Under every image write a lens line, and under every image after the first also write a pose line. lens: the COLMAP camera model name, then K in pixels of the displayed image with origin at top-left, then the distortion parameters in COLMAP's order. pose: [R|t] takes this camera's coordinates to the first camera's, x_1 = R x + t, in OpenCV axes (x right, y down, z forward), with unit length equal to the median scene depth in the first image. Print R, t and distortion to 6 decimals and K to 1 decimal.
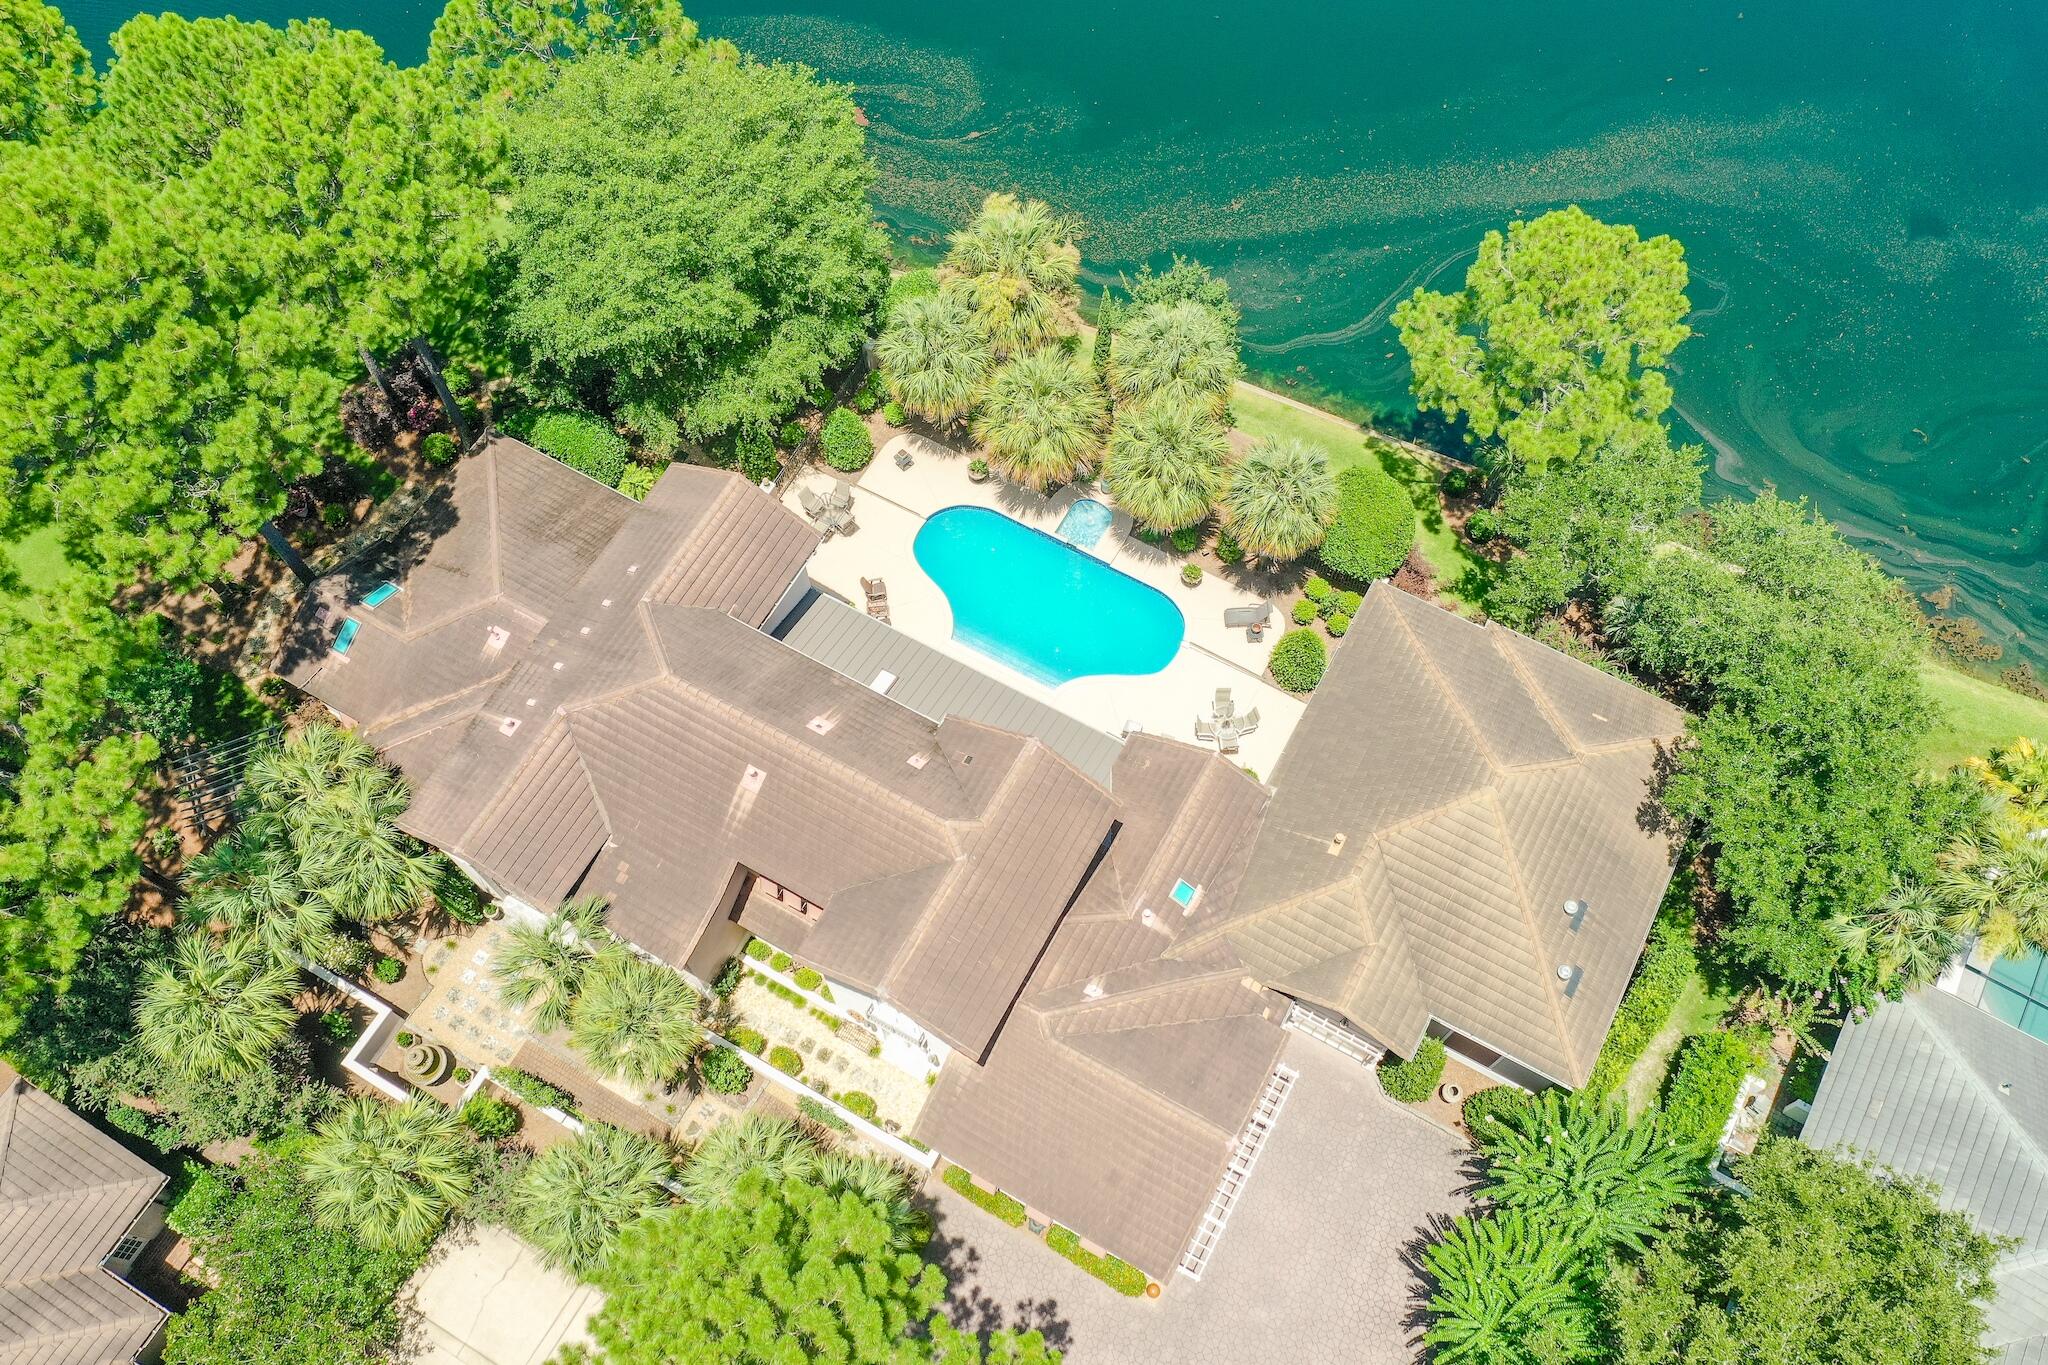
lens RADIAL K [[1596.5, 0, 1024.0], [0, 1596.5, 682.5], [0, 0, 1]] dist [-0.012028, -0.002807]
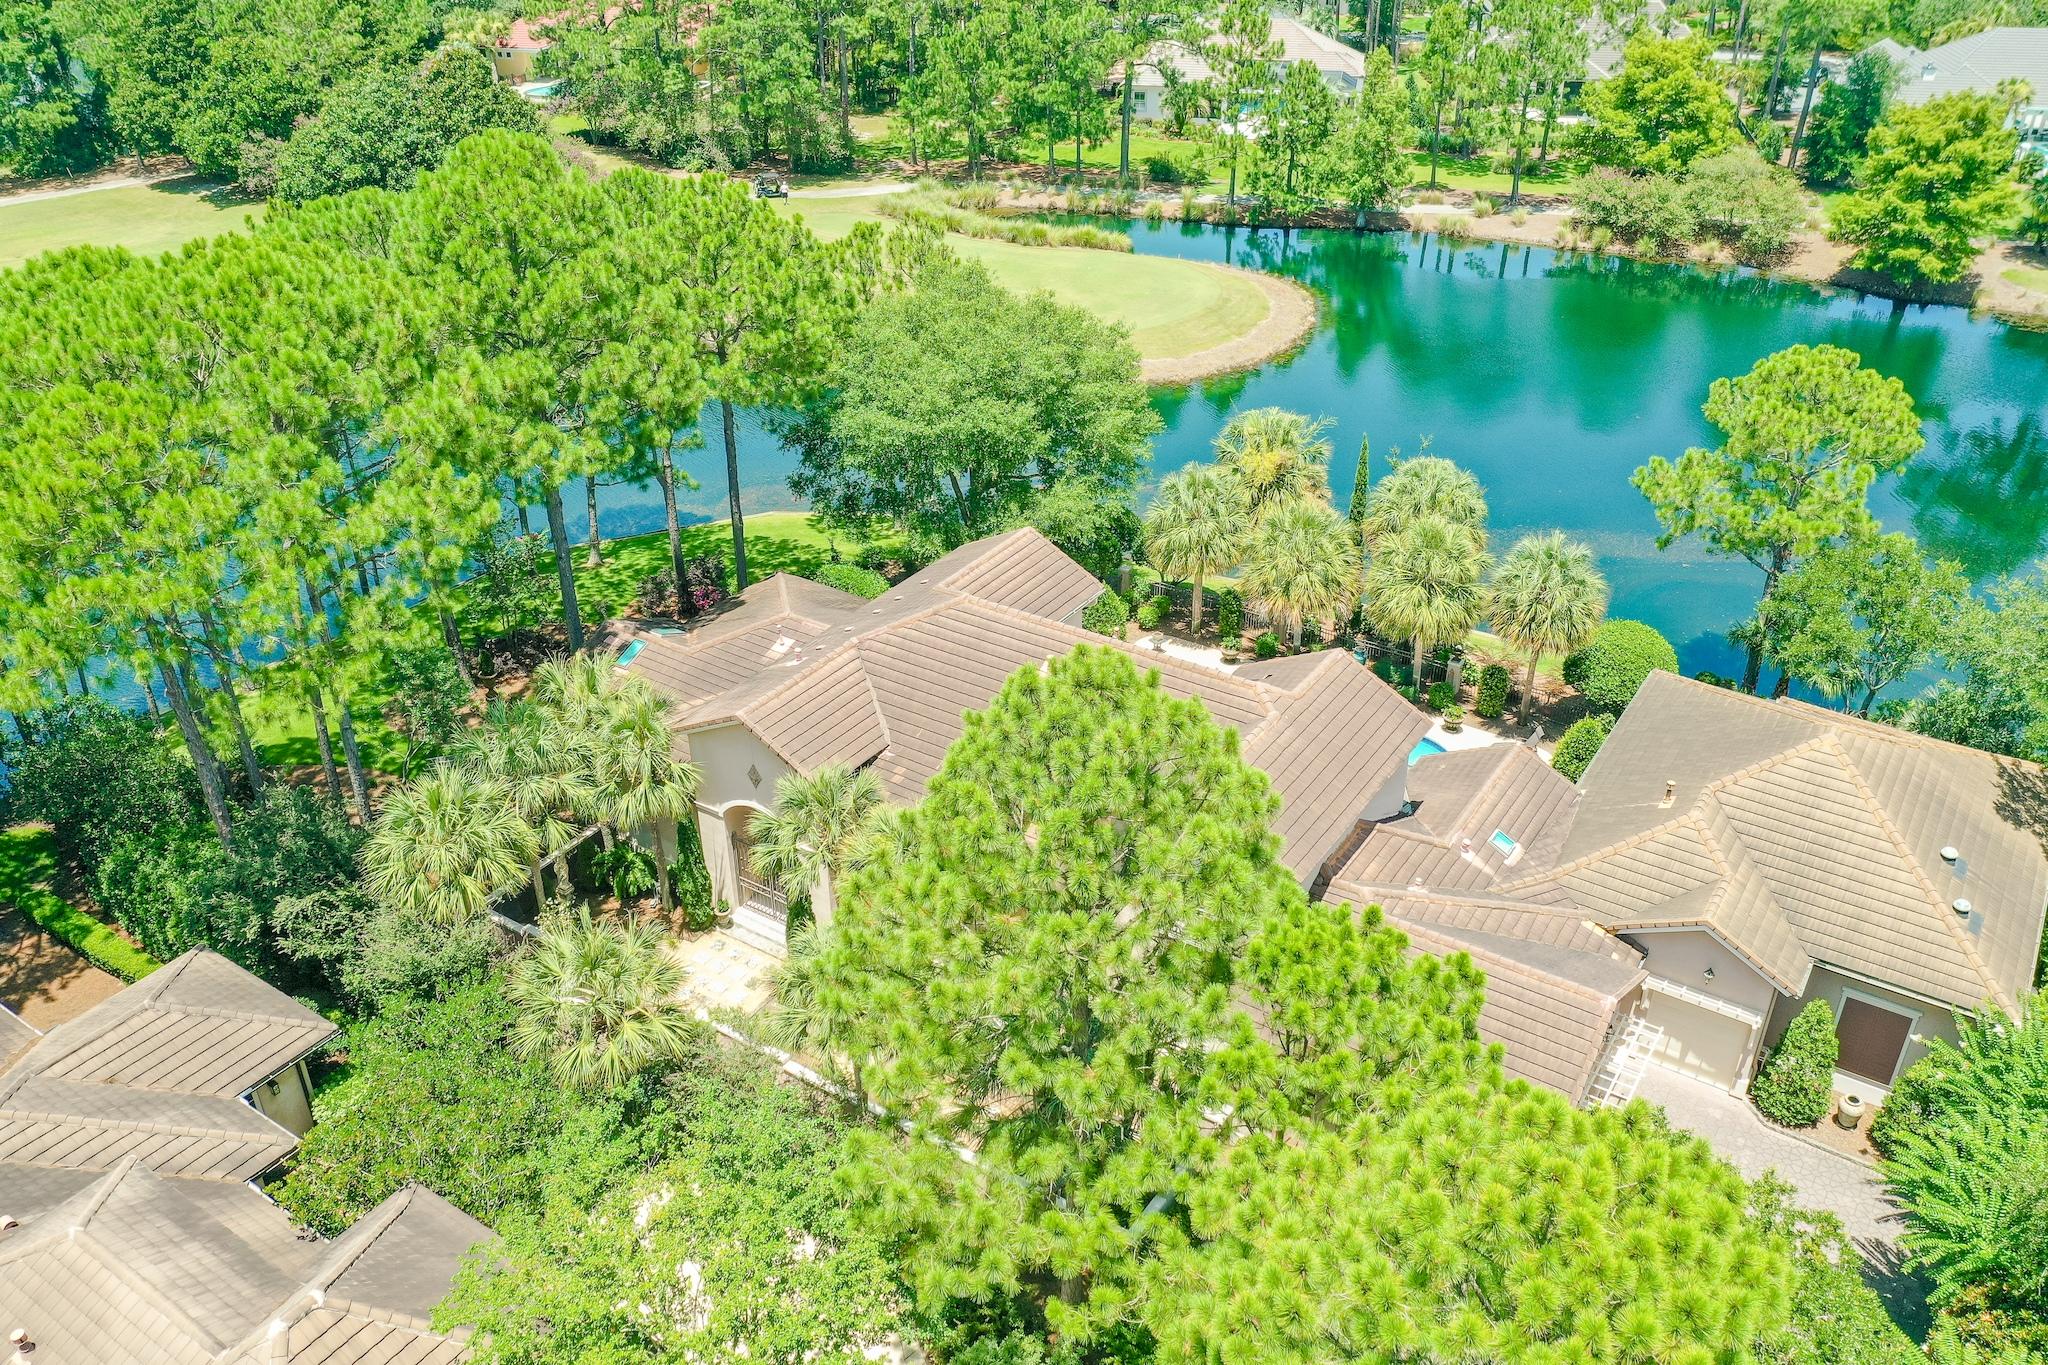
lens RADIAL K [[1596.5, 0, 1024.0], [0, 1596.5, 682.5], [0, 0, 1]] dist [-0.012028, -0.002807]
pose [[0.997112, 0.037212, -0.066203, -0.108515], [-0.067498, 0.833786, -0.547946, 0.537938], [0.034809, 0.550832, 0.833890, 0.172400]]
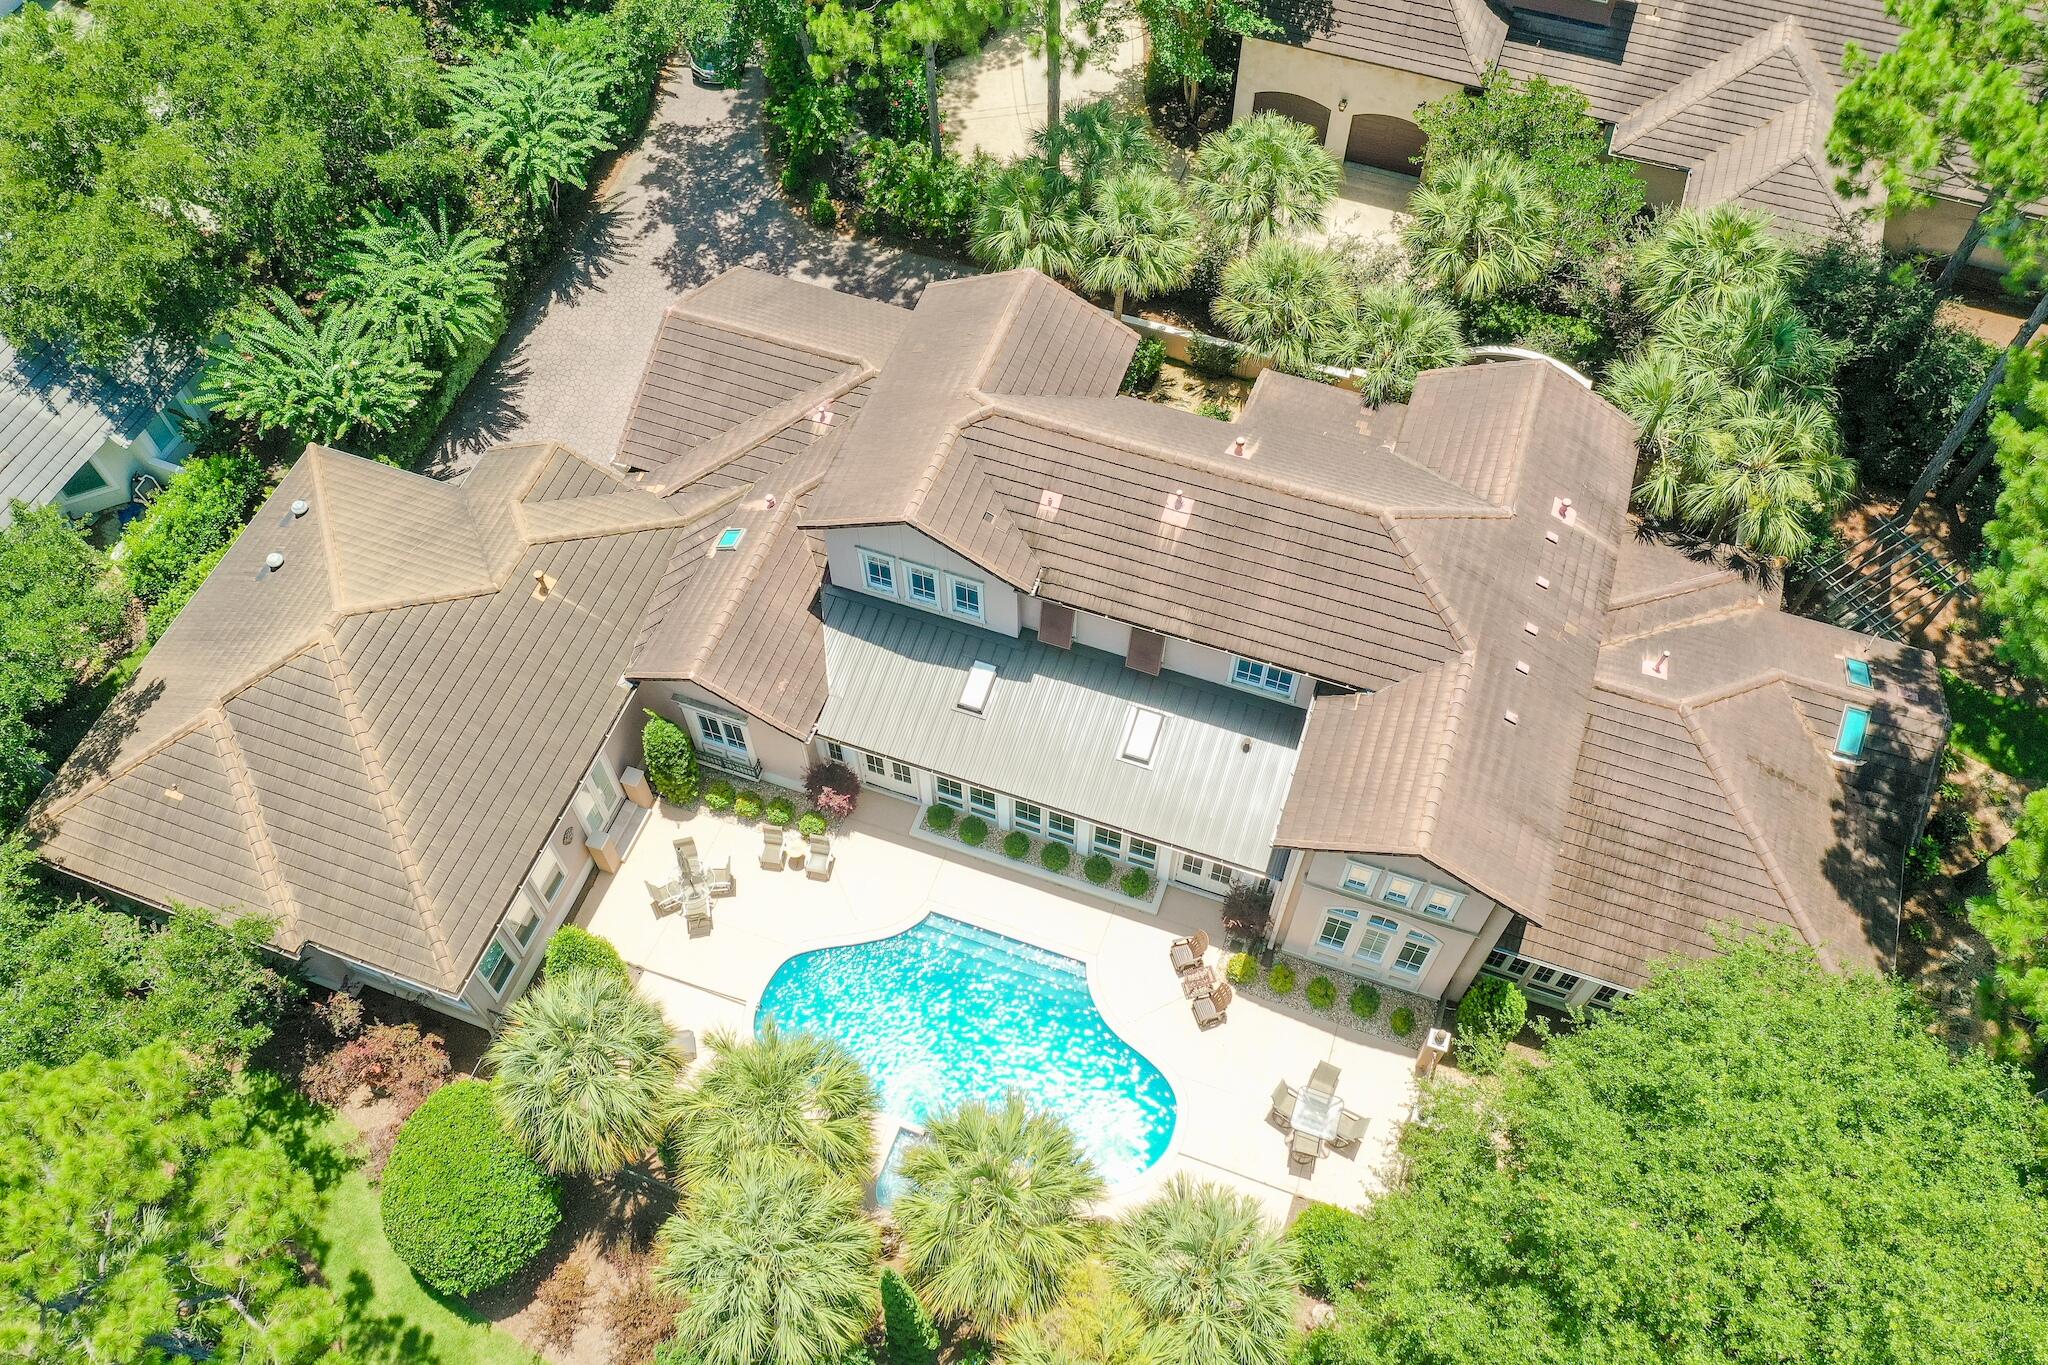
lens RADIAL K [[1601.9, 0, 1017.8], [0, 1601.9, 690.6], [0, 0, 1]] dist [-0.003731, -0.001511]
pose [[-0.986982, 0.143192, -0.073224, 0.020559], [-0.138141, -0.521645, 0.841905, -0.622873], [0.082357, 0.841061, 0.534635, 0.582989]]
